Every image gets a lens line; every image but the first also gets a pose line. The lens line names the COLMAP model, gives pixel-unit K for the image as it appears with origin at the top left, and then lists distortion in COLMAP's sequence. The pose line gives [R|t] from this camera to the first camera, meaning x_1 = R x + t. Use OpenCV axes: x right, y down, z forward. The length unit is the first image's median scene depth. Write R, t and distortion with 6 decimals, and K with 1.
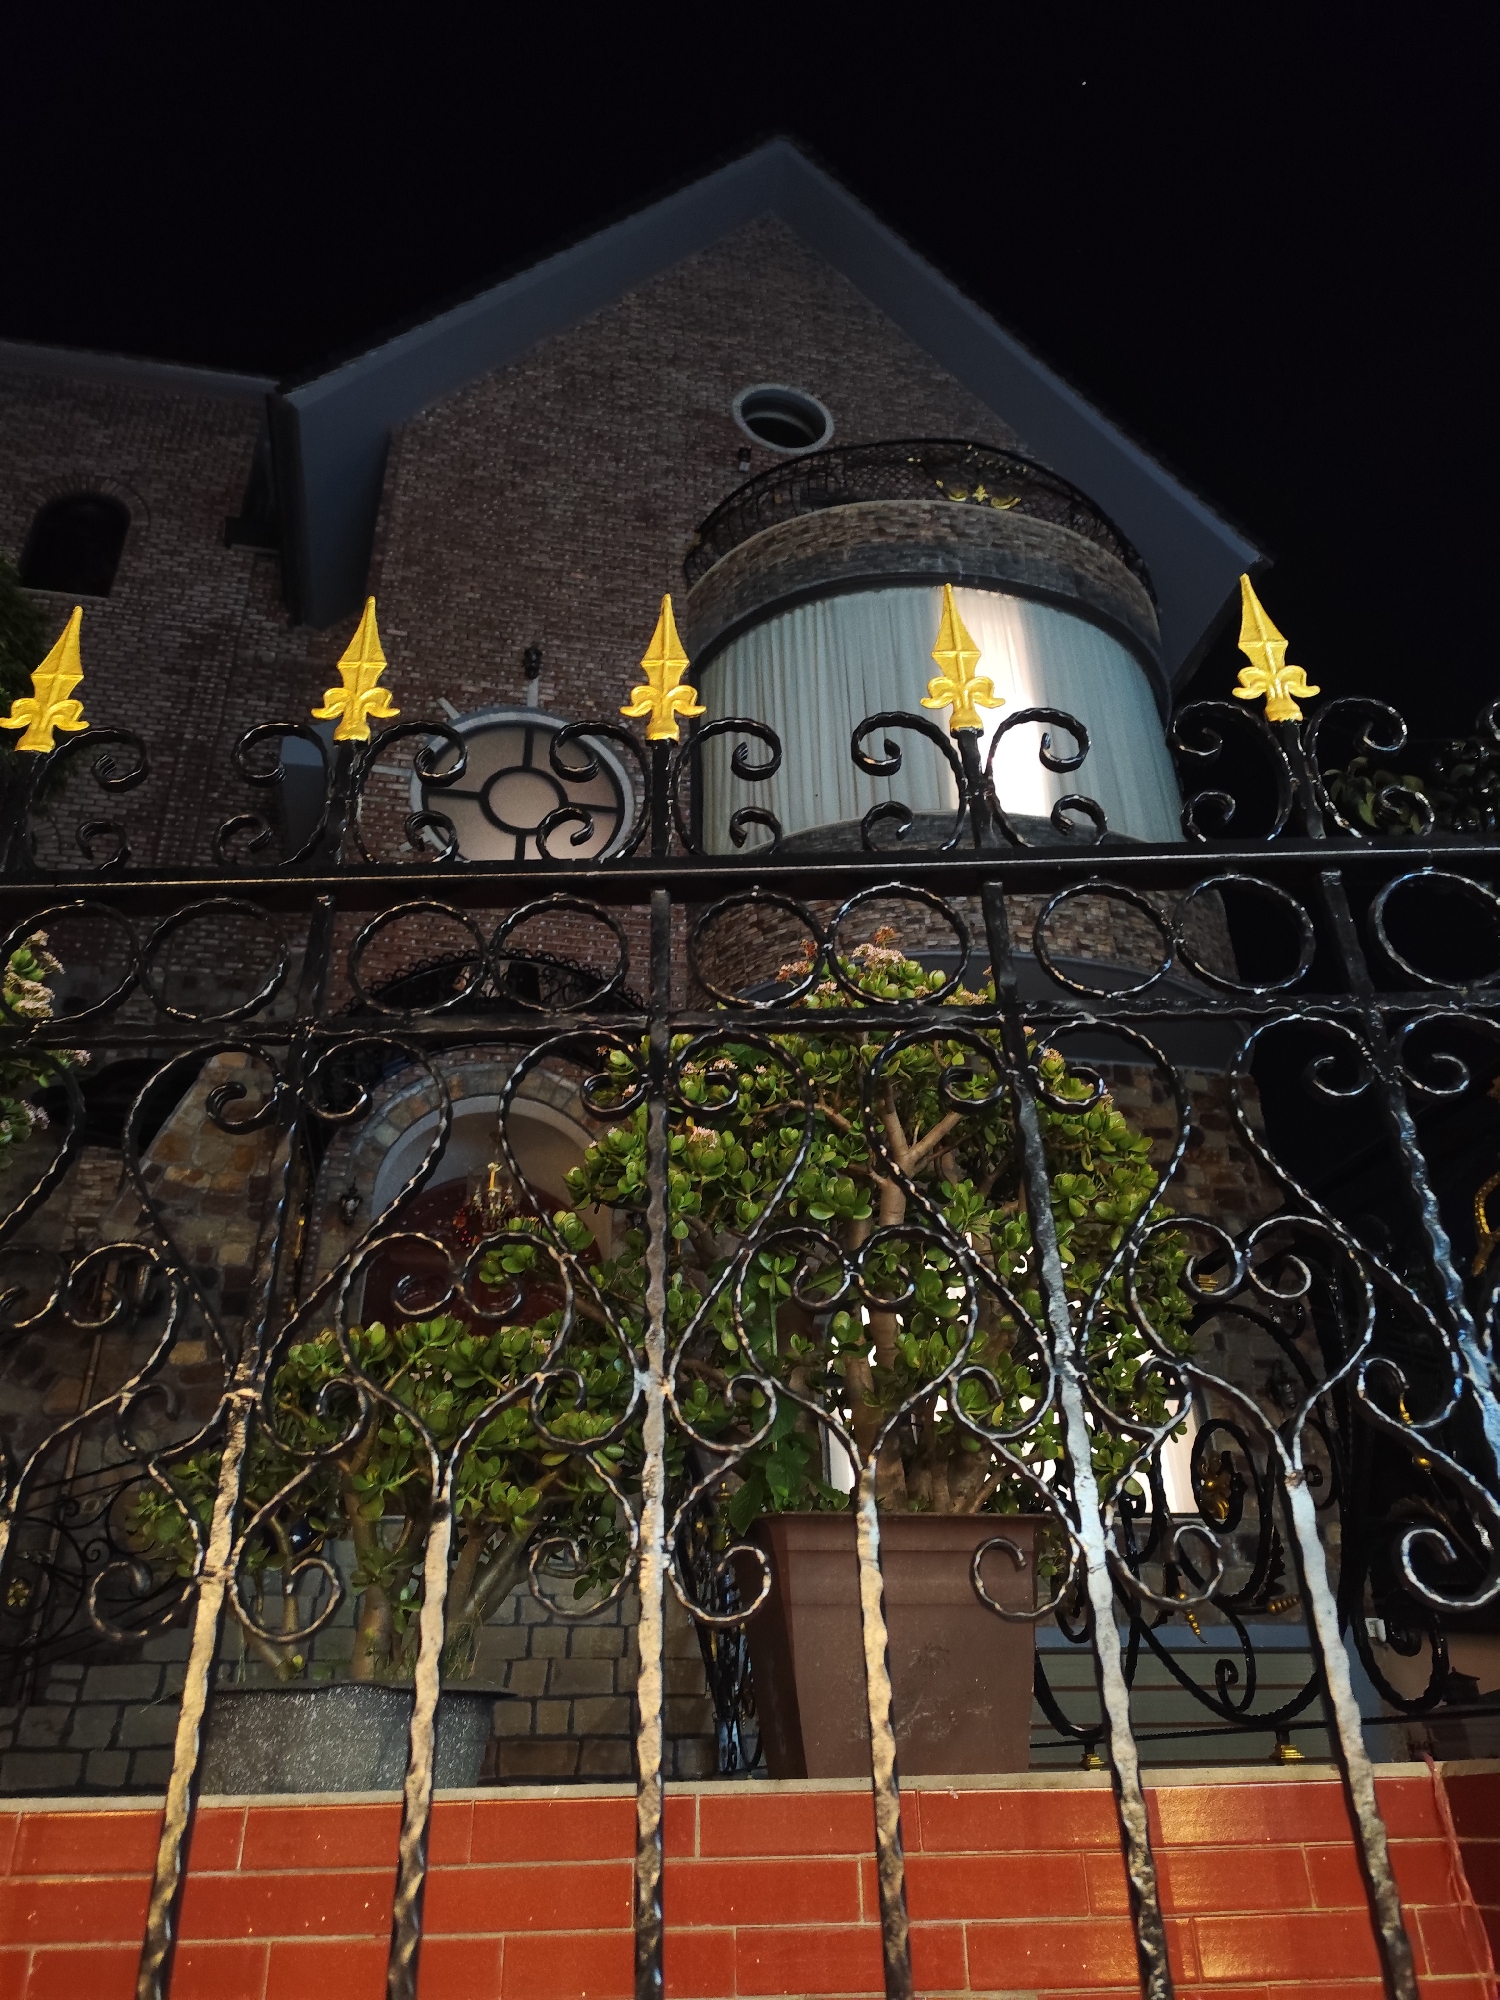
lens RADIAL K [[1331.7, 0, 752.8], [0, 1331.7, 994.9], [0, 0, 1]] dist [0.019285, -0.017169]
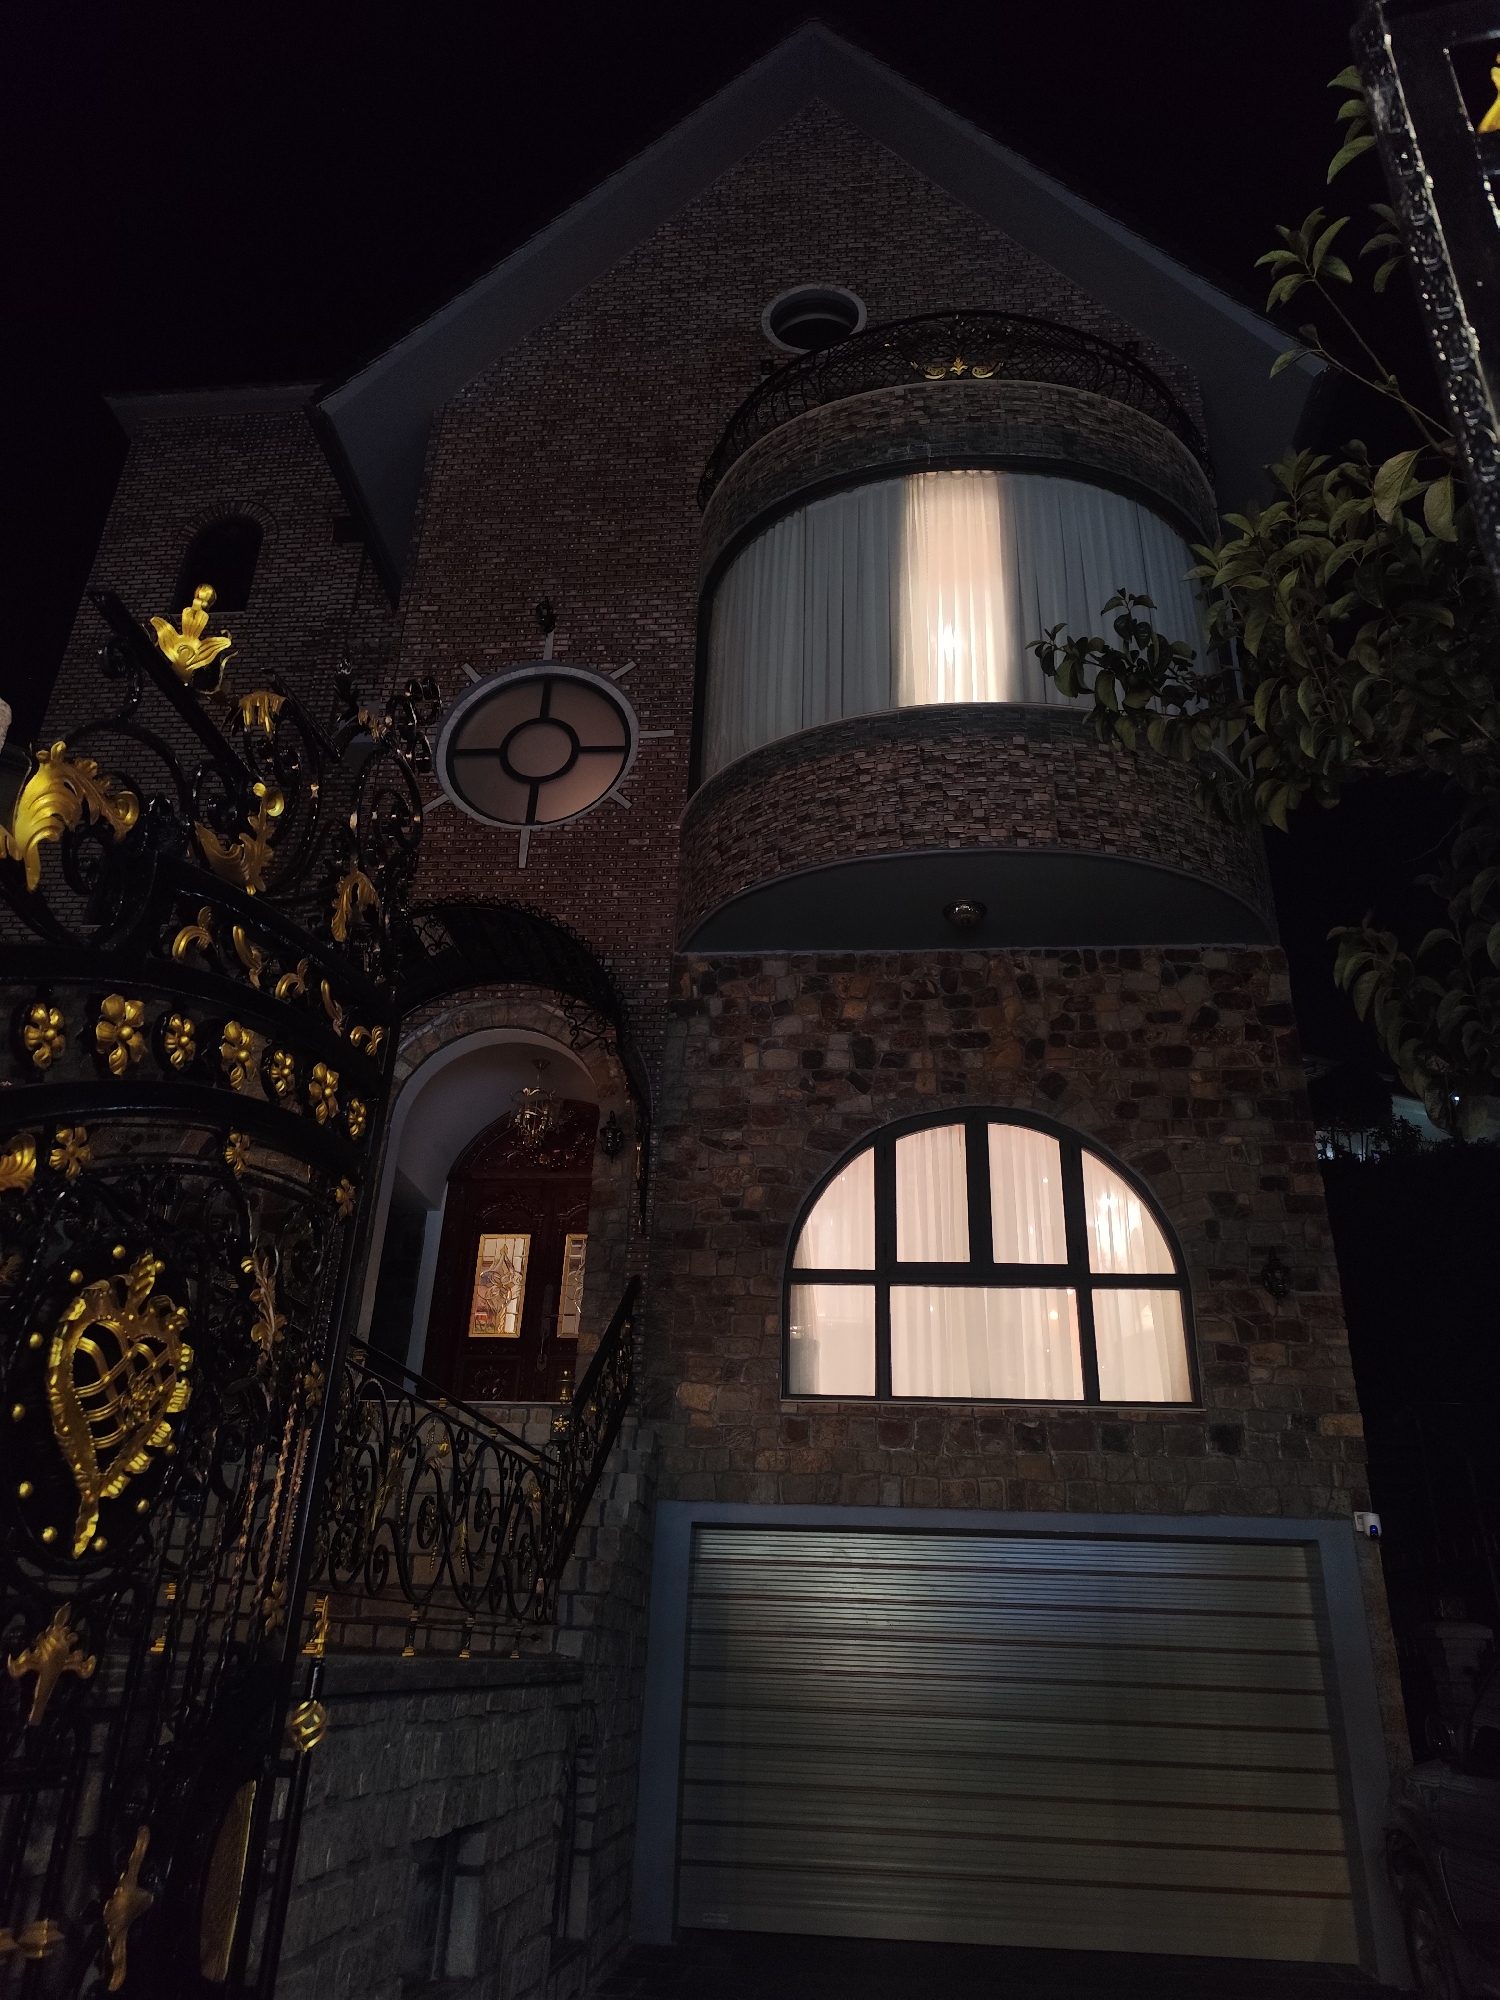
lens RADIAL K [[1331.7, 0, 788.2], [0, 1331.7, 992.3], [0, 0, 1]] dist [0.019285, -0.017169]
pose [[0.960060, -0.077860, -0.268743, 0.279205], [0.096020, 0.993854, 0.055082, 0.006914], [0.262803, -0.078687, 0.961636, 0.009151]]
